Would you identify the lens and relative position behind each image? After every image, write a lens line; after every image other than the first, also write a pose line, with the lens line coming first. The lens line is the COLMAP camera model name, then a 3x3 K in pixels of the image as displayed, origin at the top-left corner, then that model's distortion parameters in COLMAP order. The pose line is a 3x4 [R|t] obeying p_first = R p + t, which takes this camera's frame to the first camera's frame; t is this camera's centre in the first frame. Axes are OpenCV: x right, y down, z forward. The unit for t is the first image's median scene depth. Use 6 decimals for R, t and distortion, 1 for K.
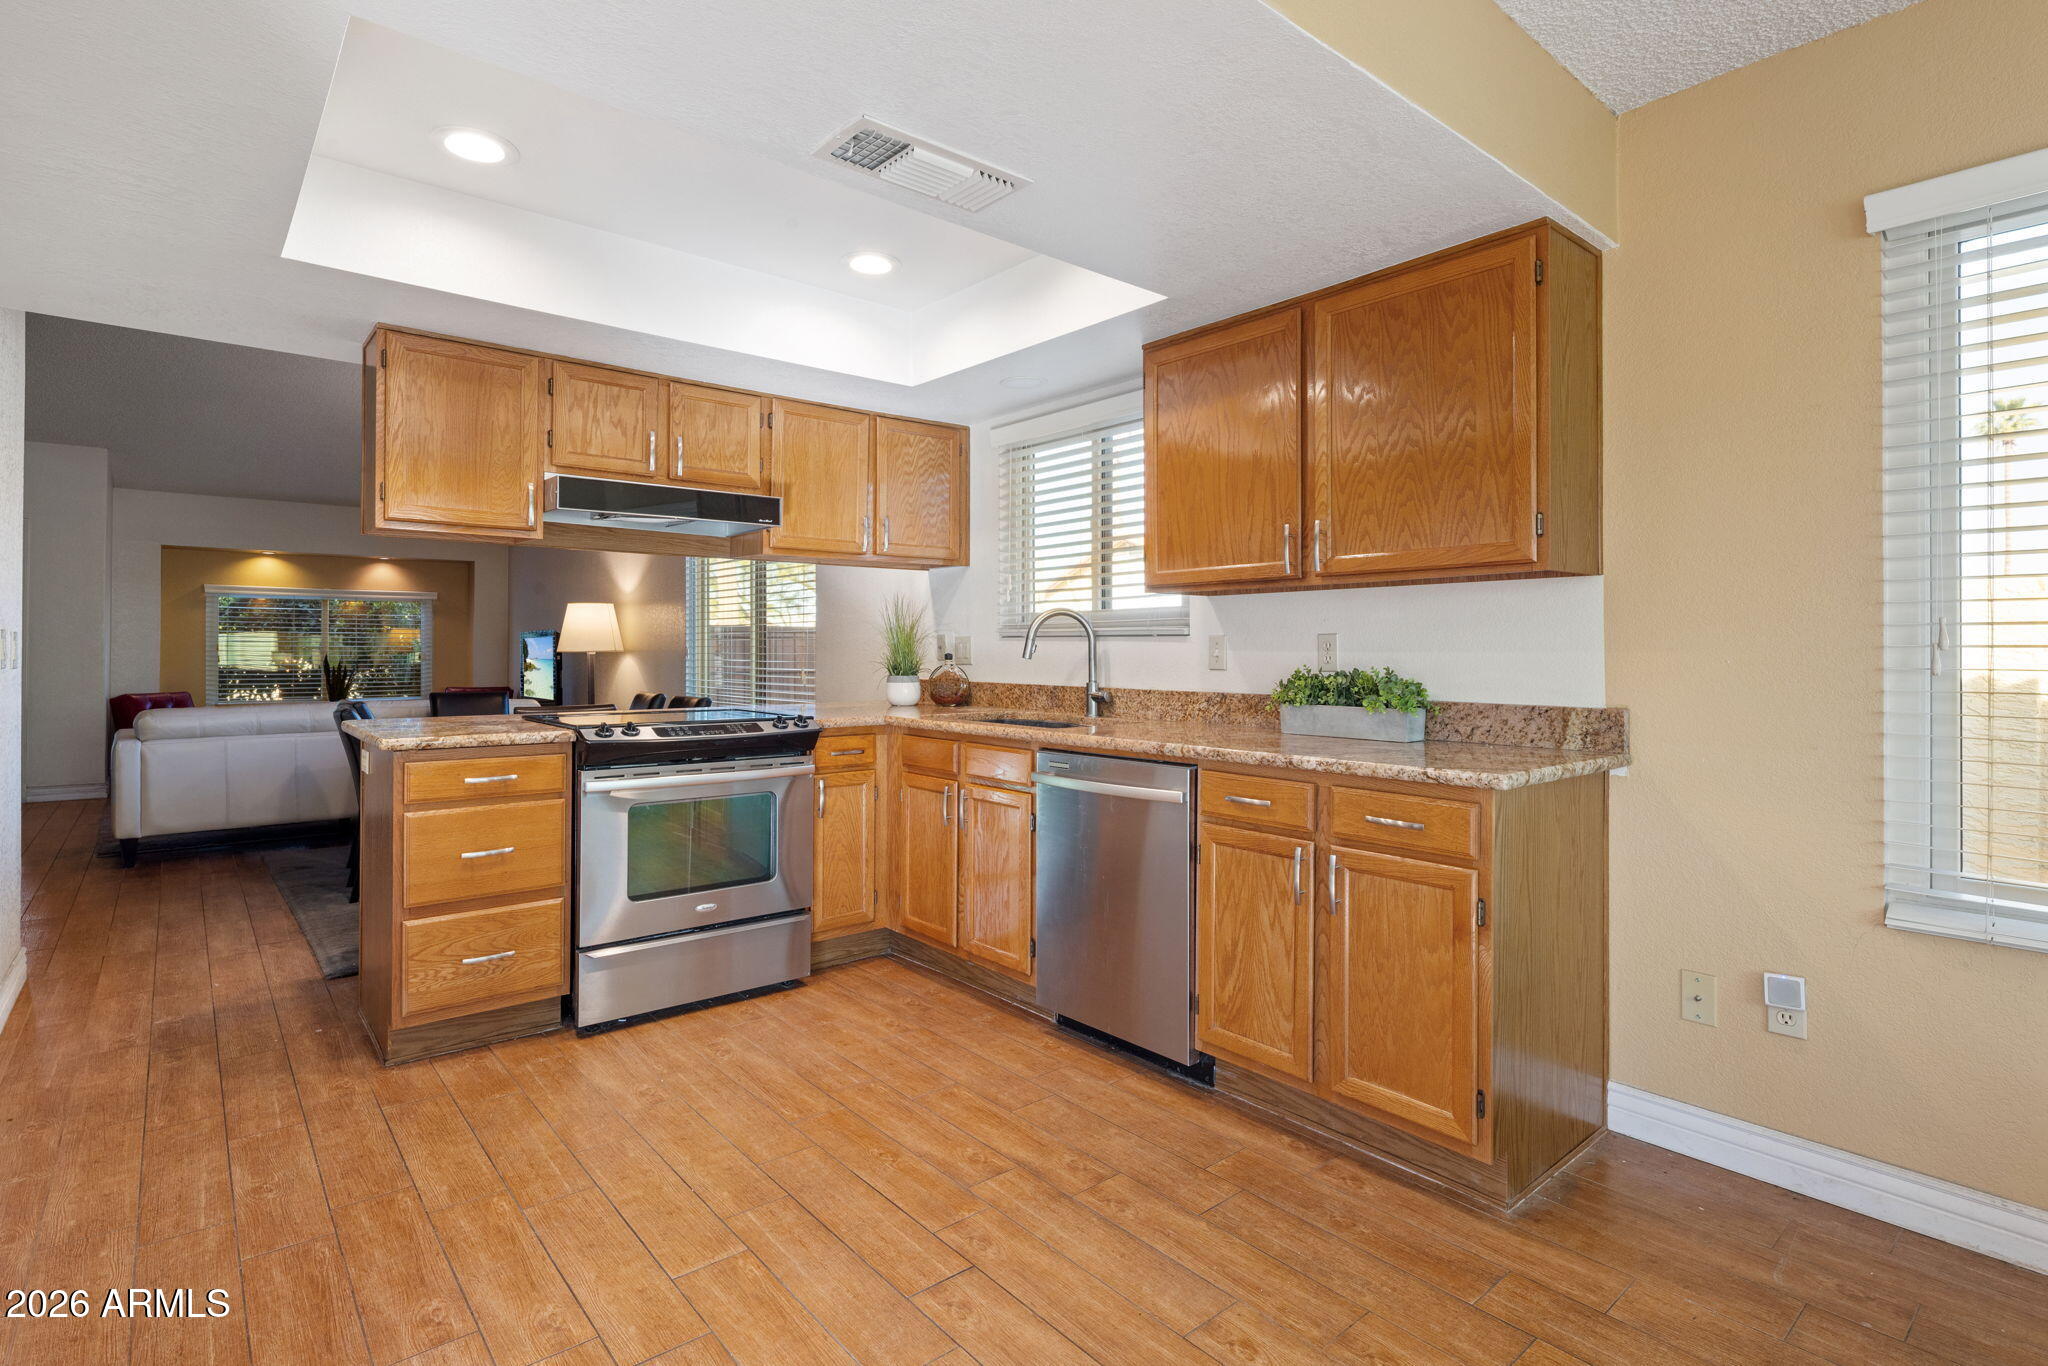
lens RADIAL K [[1007.0, 0, 1045.6], [0, 1007.0, 652.7], [0, 0, 1]] dist [0.001873, 0.000587]
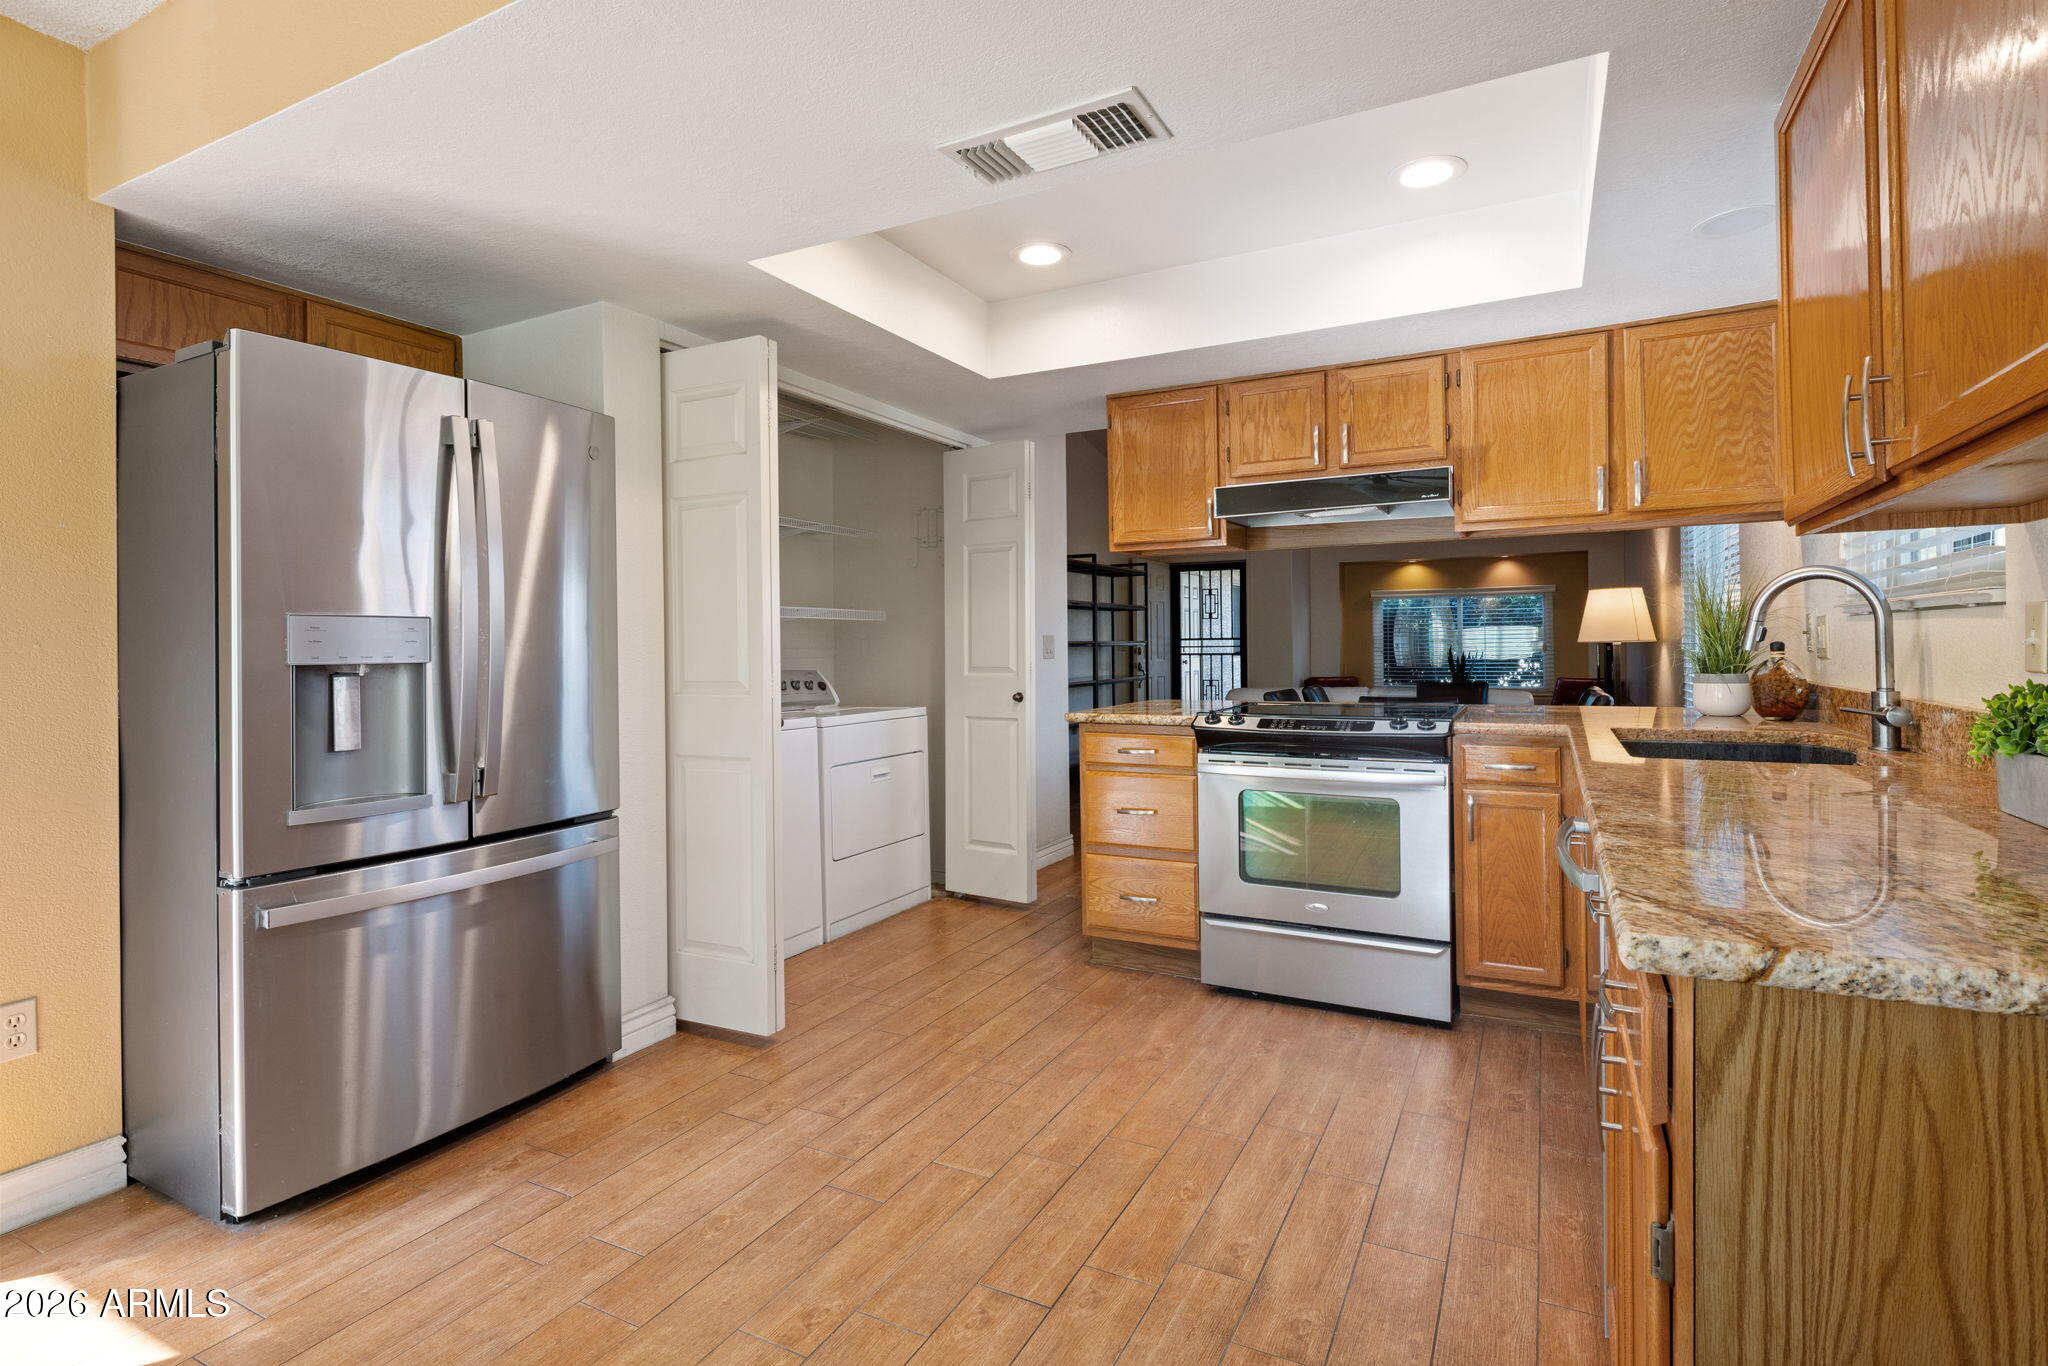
lens RADIAL K [[1007.0, 0, 1018.0], [0, 1007.0, 646.8], [0, 0, 1]] dist [0.001873, 0.000587]
pose [[0.365000, -0.005532, -0.930991, 0.533004], [0.010177, 0.999946, -0.001952, 0.000130], [0.930952, -0.008762, 0.365037, 0.432258]]
